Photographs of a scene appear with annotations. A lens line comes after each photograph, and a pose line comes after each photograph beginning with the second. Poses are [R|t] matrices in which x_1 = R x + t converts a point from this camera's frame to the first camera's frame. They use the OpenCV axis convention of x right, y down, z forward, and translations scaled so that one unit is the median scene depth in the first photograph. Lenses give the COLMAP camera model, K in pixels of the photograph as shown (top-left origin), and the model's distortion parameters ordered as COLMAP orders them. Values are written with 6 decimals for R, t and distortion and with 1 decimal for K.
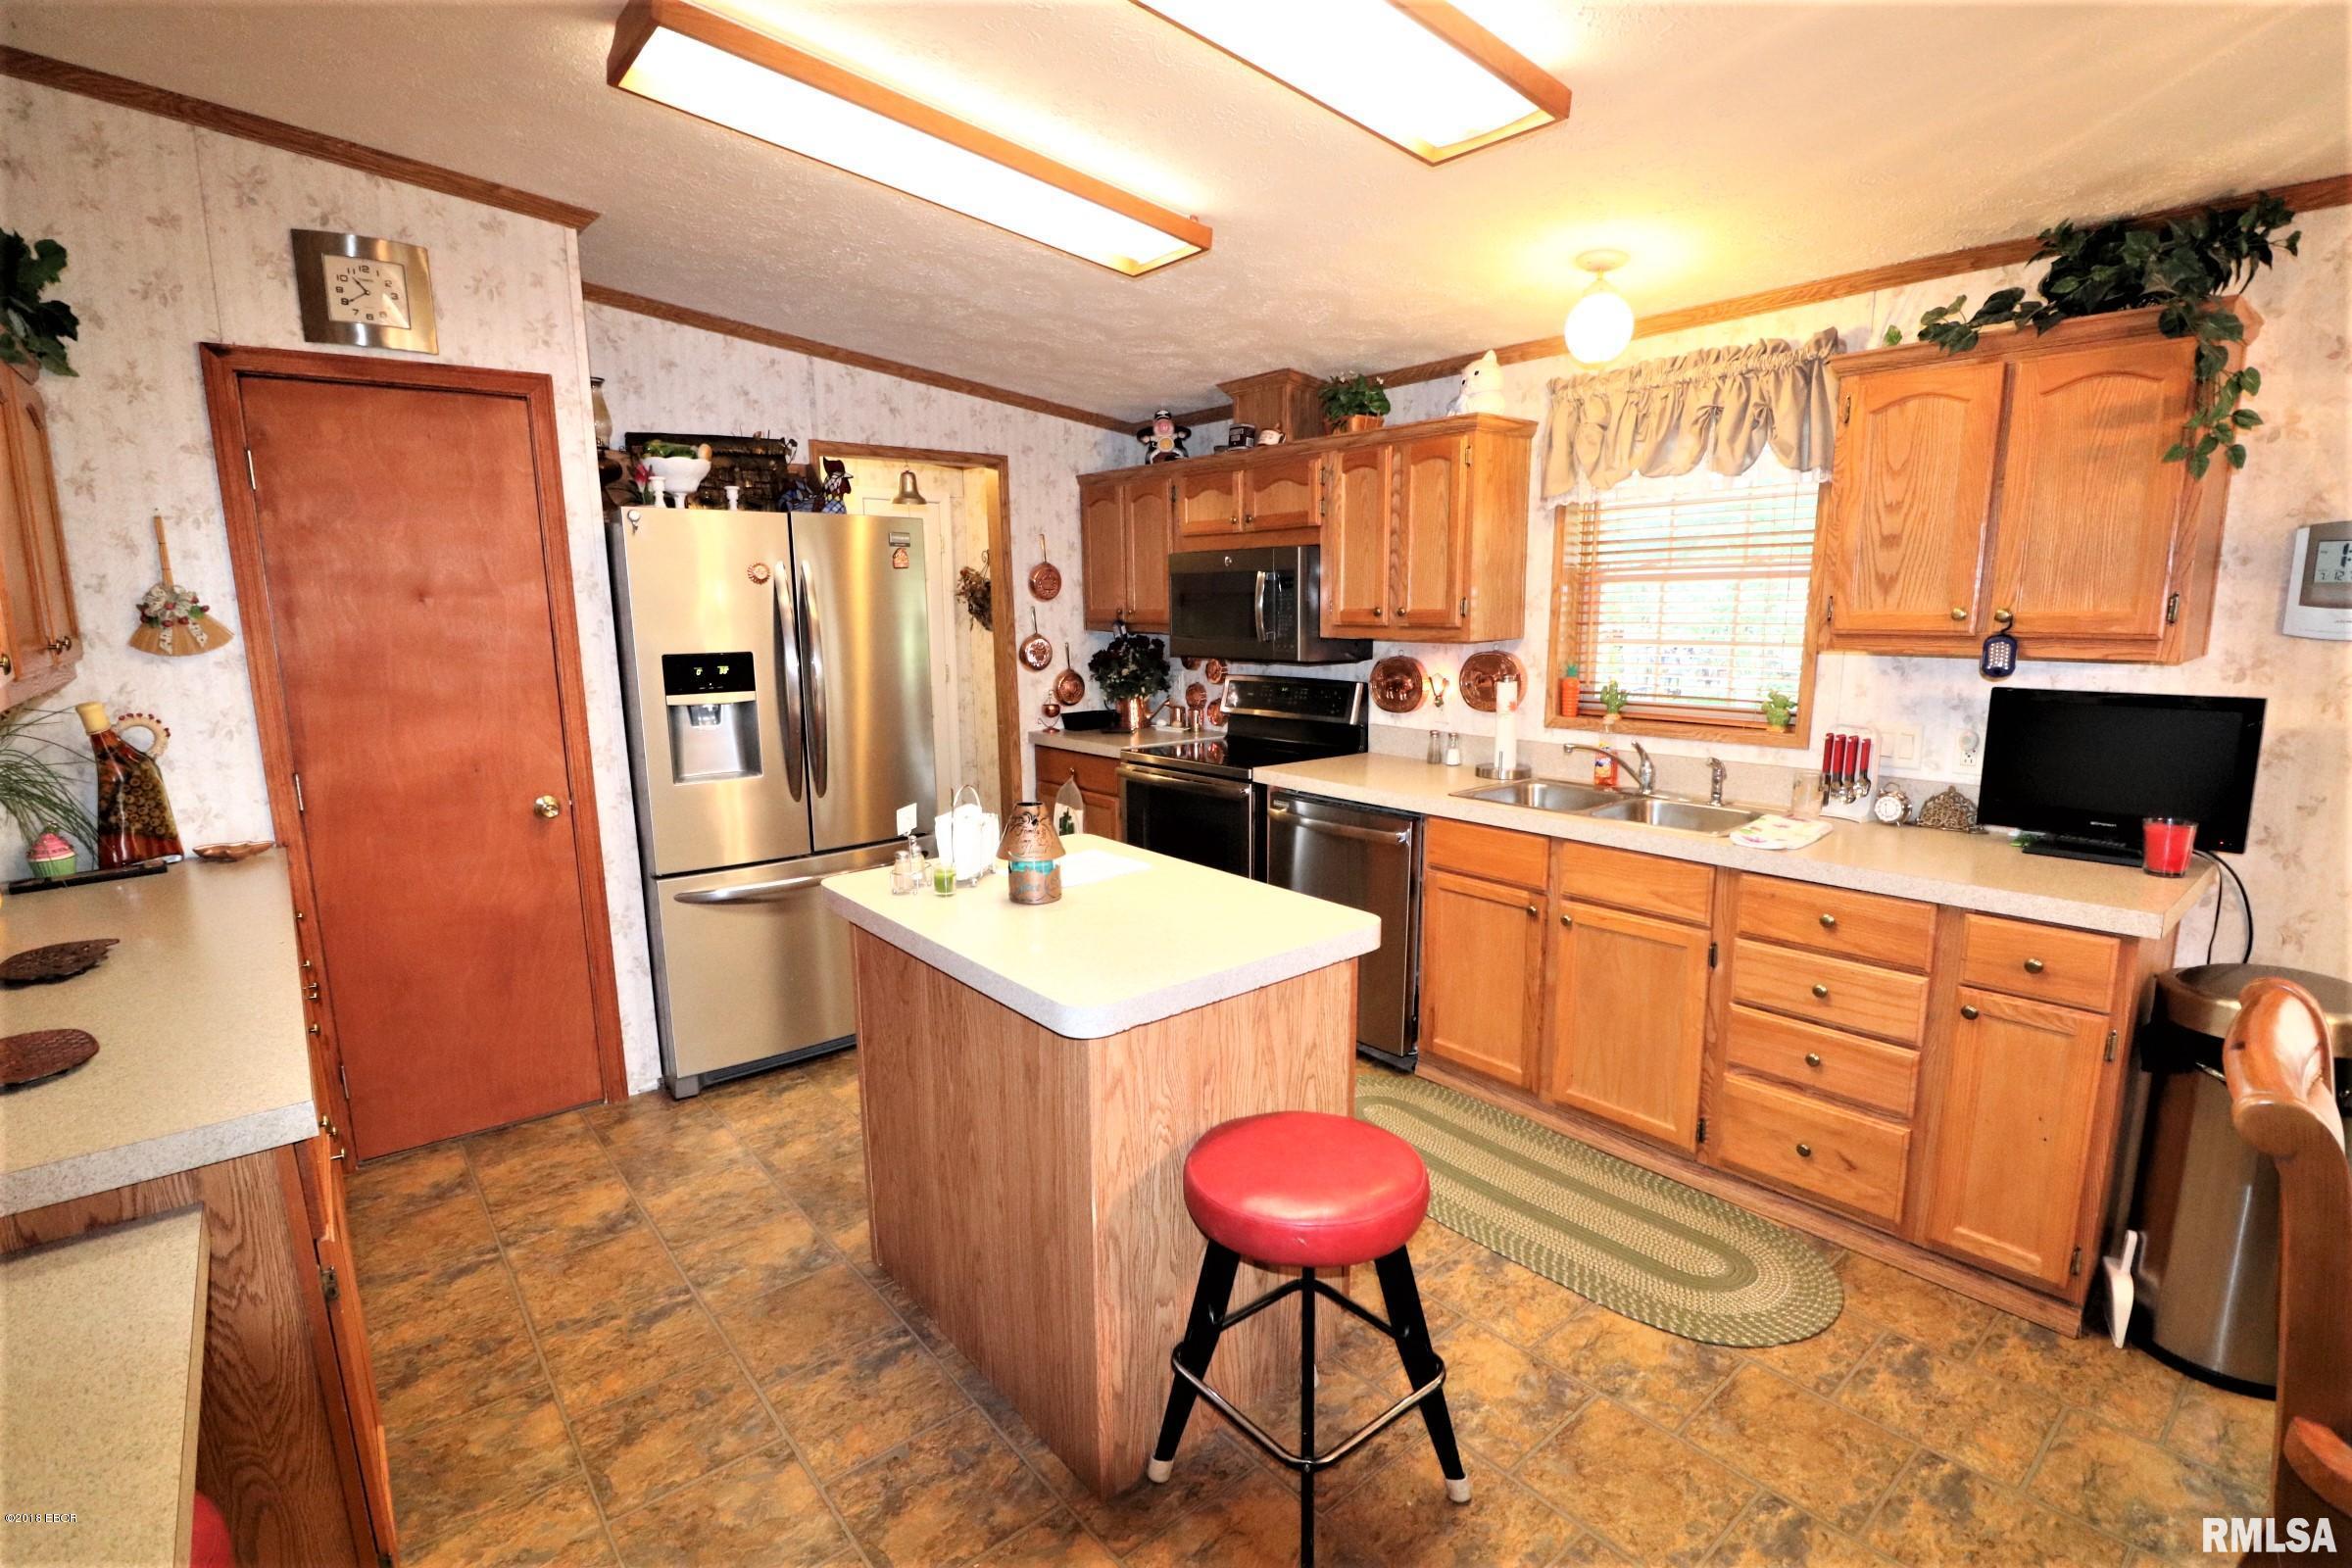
lens RADIAL K [[1091.1, 0, 1187.3], [0, 1091.1, 793.6], [0, 0, 1]] dist [-0.004396, -0.010206]
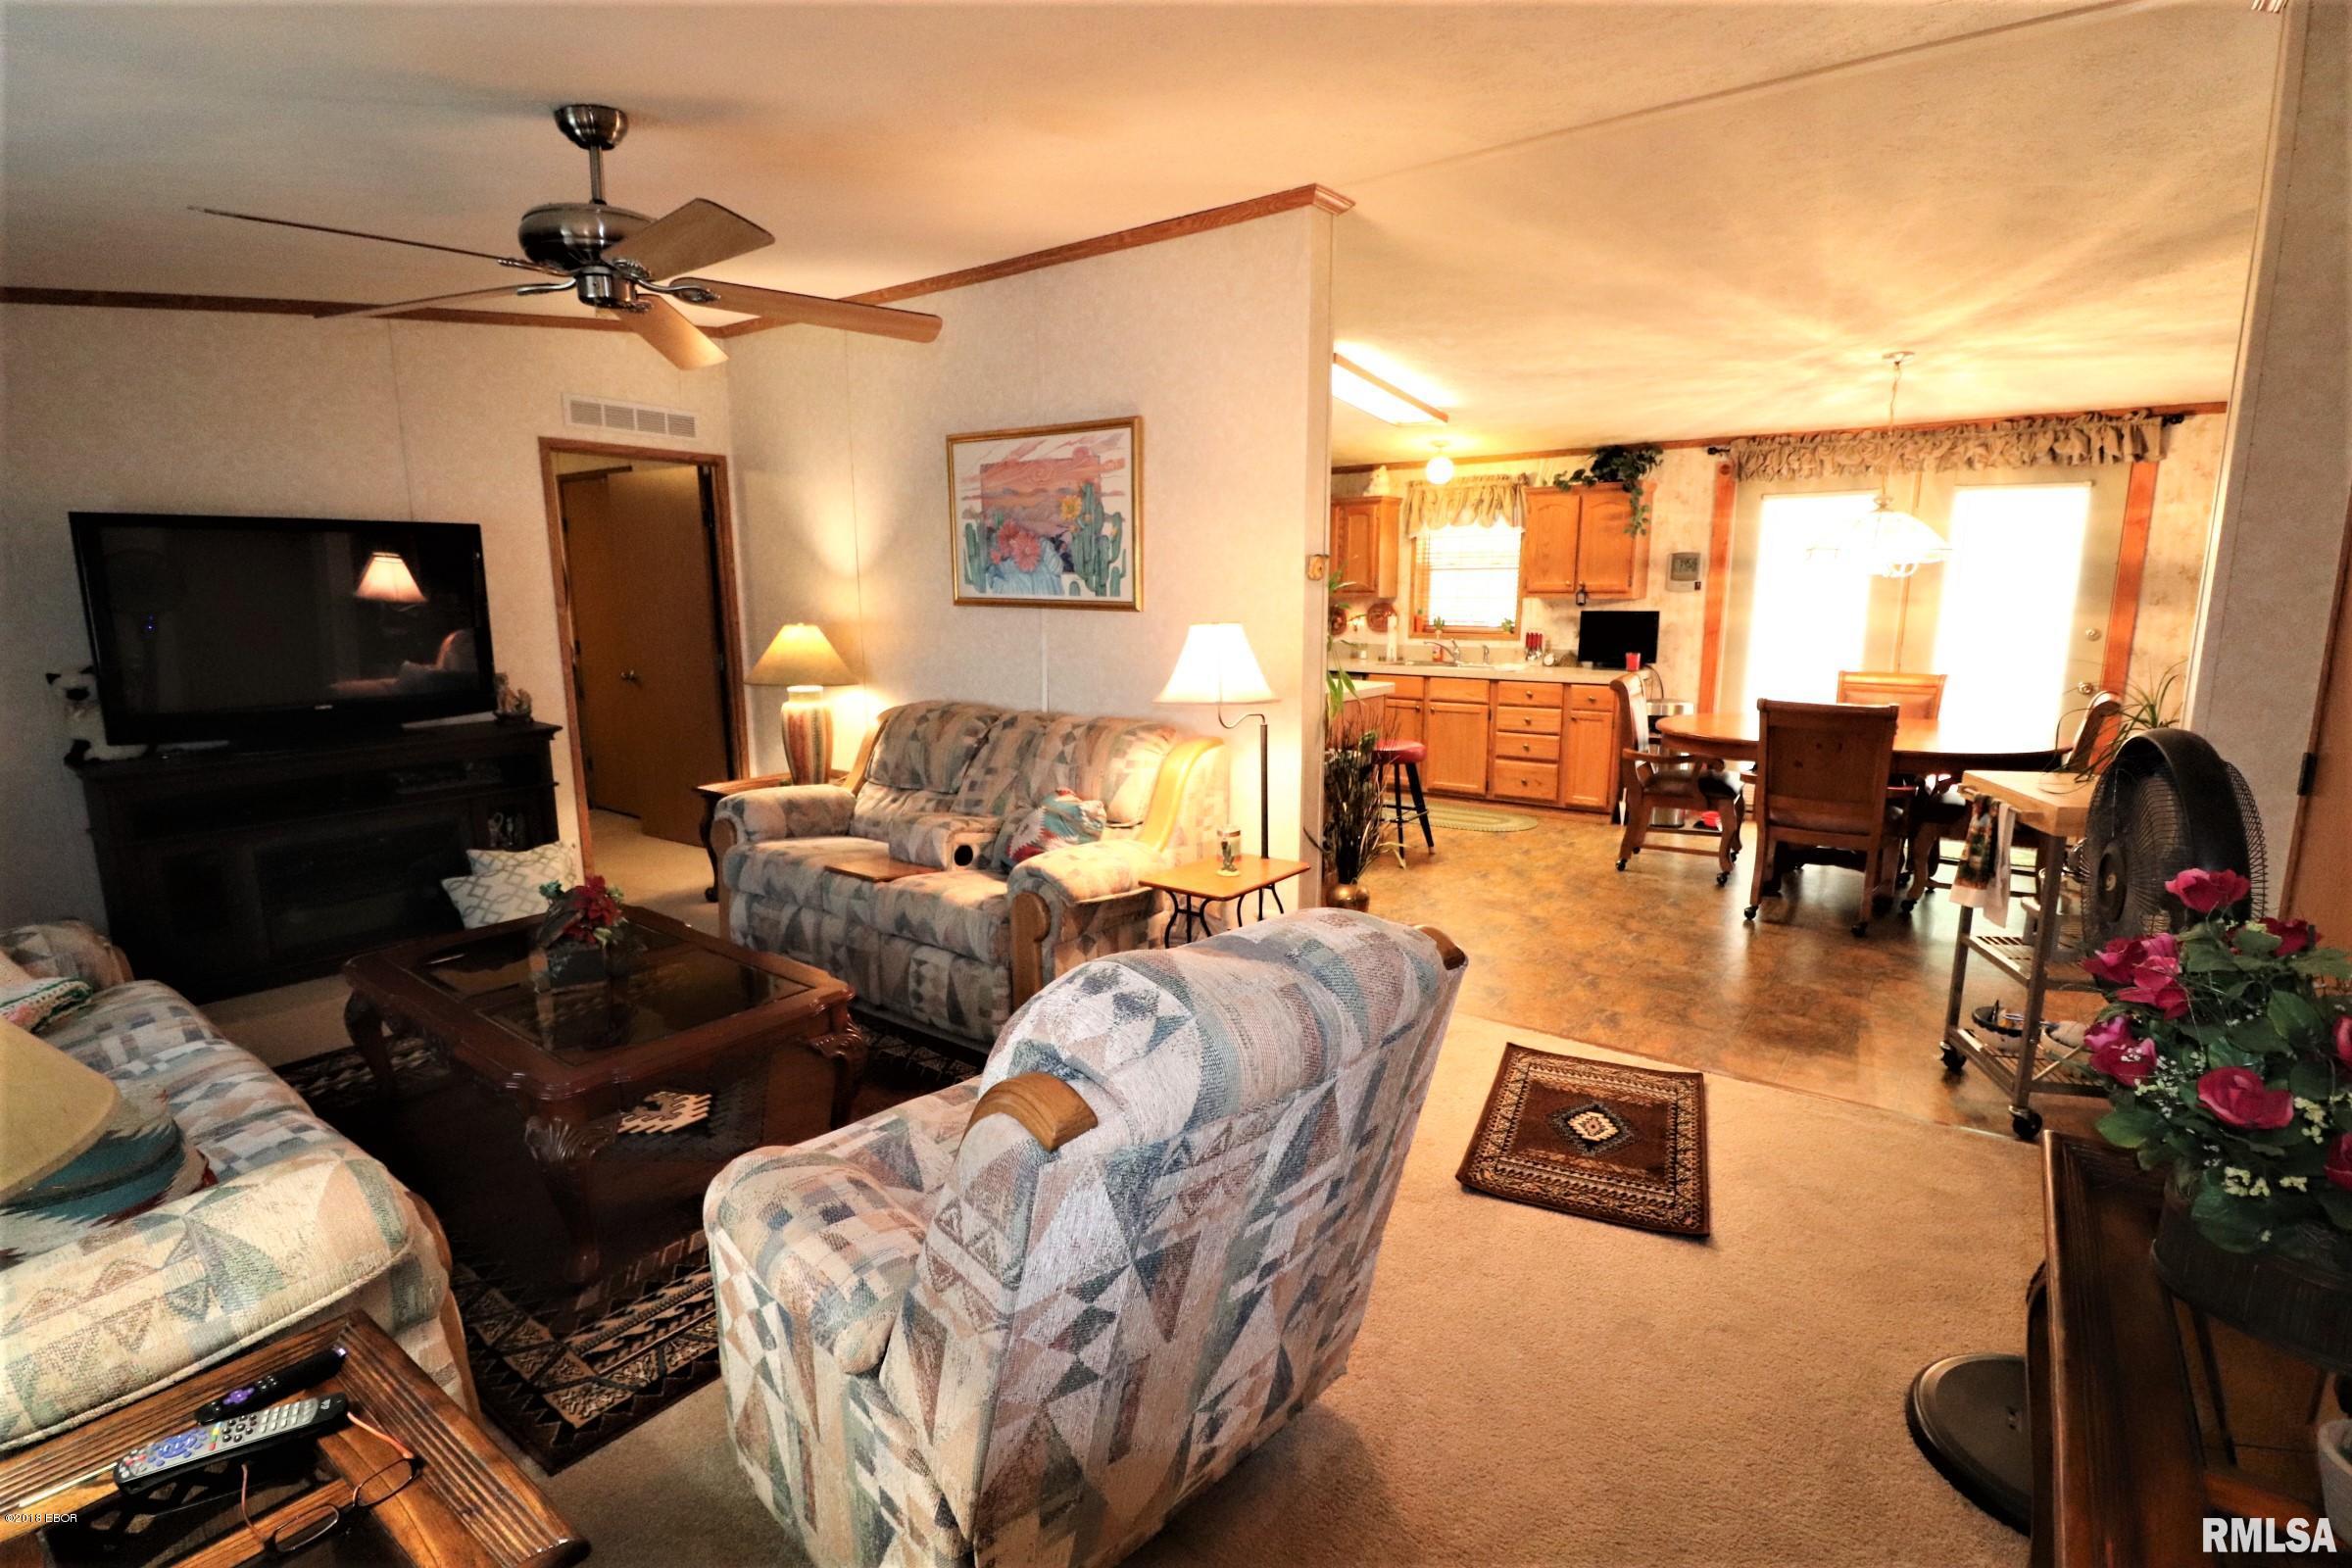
lens RADIAL K [[1091.1, 0, 1192.7], [0, 1091.1, 795.0], [0, 0, 1]] dist [-0.004396, -0.010206]
pose [[0.972319, -0.038642, 0.230441, -0.813559], [0.035543, 0.999213, 0.017582, 0.267061], [-0.230940, -0.008905, 0.972927, -1.371123]]
